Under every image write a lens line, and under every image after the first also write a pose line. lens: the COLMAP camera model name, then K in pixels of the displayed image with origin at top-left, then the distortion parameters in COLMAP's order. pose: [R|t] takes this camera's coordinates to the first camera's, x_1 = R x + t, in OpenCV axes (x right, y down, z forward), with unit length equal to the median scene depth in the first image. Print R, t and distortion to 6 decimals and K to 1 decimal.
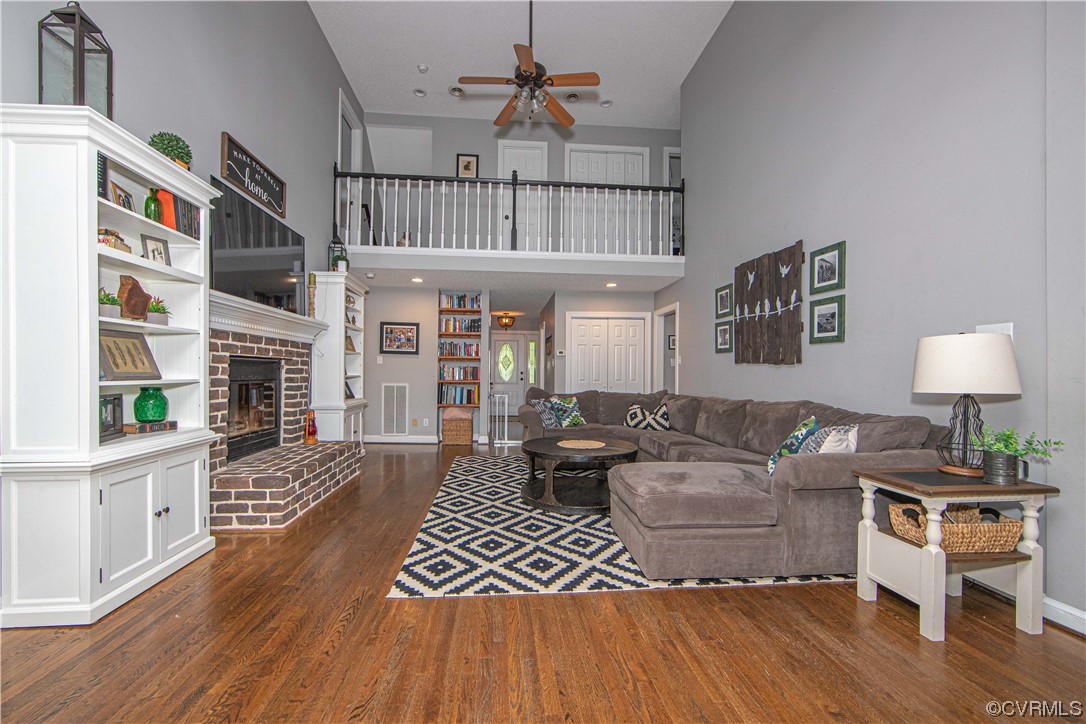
lens RADIAL K [[429.6, 0, 543.3], [0, 429.6, 368.3], [0, 0, 1]] dist [-0.009603, 0.000624]
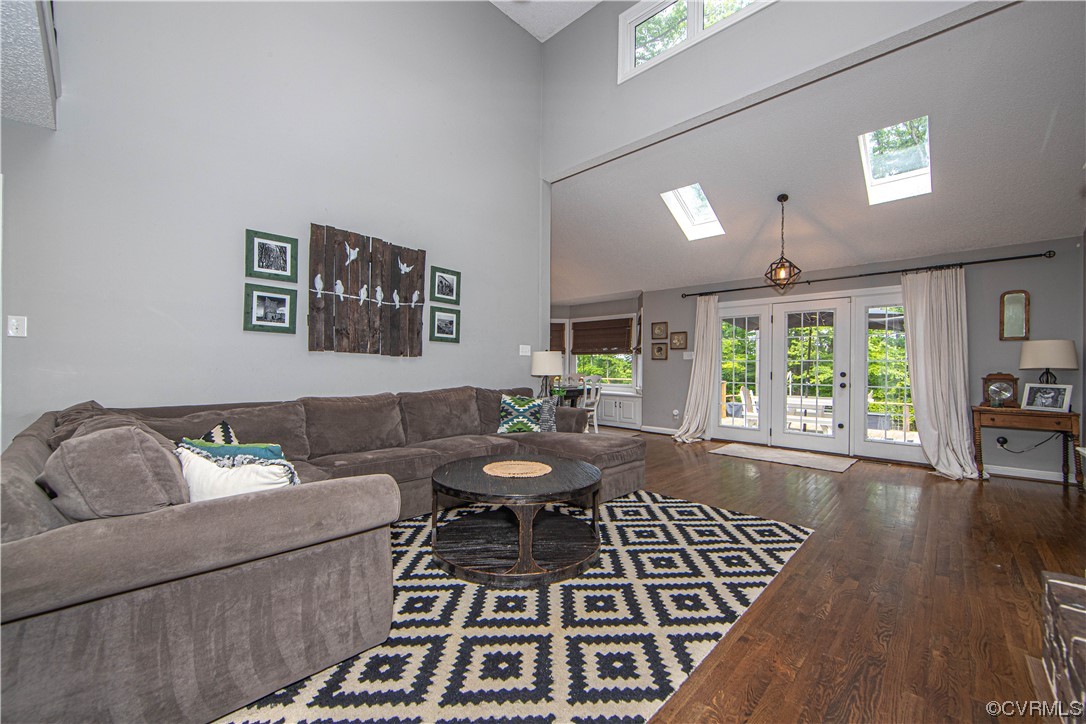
lens RADIAL K [[429.6, 0, 543.3], [0, 429.6, 368.3], [0, 0, 1]] dist [-0.009603, 0.000624]
pose [[-0.645827, -0.009924, 0.763419, -0.523043], [-0.019303, 0.999808, -0.003332, 0.018185], [-0.763240, -0.016888, -0.645895, 1.584477]]
